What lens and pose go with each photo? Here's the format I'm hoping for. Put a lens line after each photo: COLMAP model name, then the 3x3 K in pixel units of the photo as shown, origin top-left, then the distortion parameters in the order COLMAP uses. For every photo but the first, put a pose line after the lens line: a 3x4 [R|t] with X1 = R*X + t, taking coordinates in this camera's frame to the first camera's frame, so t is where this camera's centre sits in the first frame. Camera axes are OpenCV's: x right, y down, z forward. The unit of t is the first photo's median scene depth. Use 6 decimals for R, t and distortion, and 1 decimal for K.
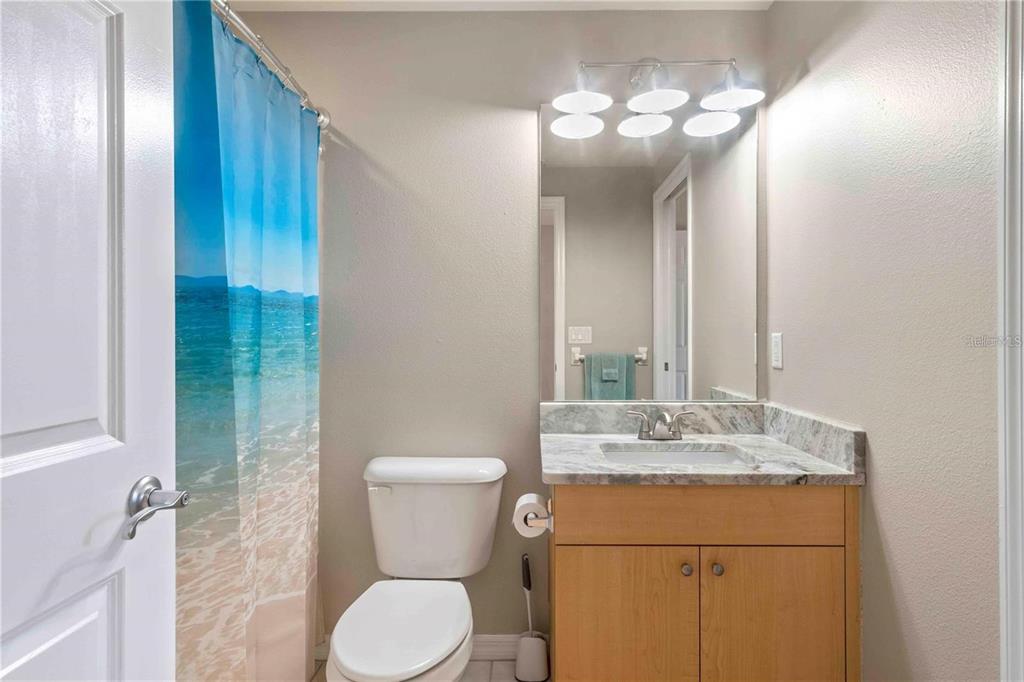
lens RADIAL K [[542.6, 0, 512.0], [0, 542.6, 339.2], [0, 0, 1]] dist [0.002418, 0.001274]
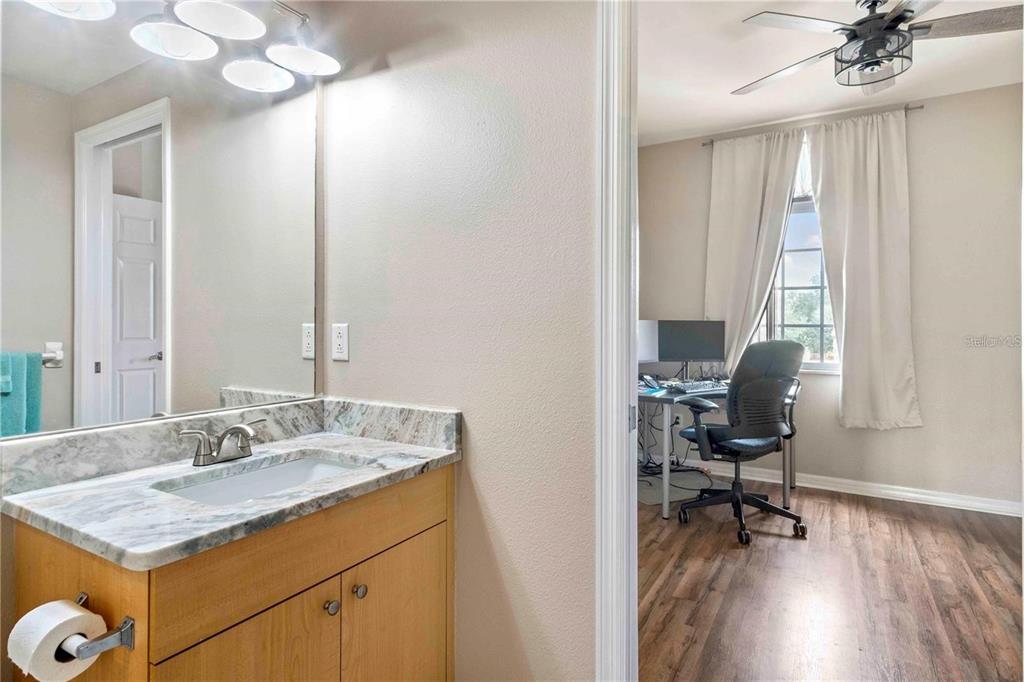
lens RADIAL K [[542.6, 0, 510.9], [0, 542.6, 330.1], [0, 0, 1]] dist [0.002418, 0.001274]
pose [[0.478751, -0.002869, 0.877946, -0.244296], [0.003529, 0.999993, 0.001343, -0.000482], [-0.877944, 0.002455, 0.478758, 0.318532]]
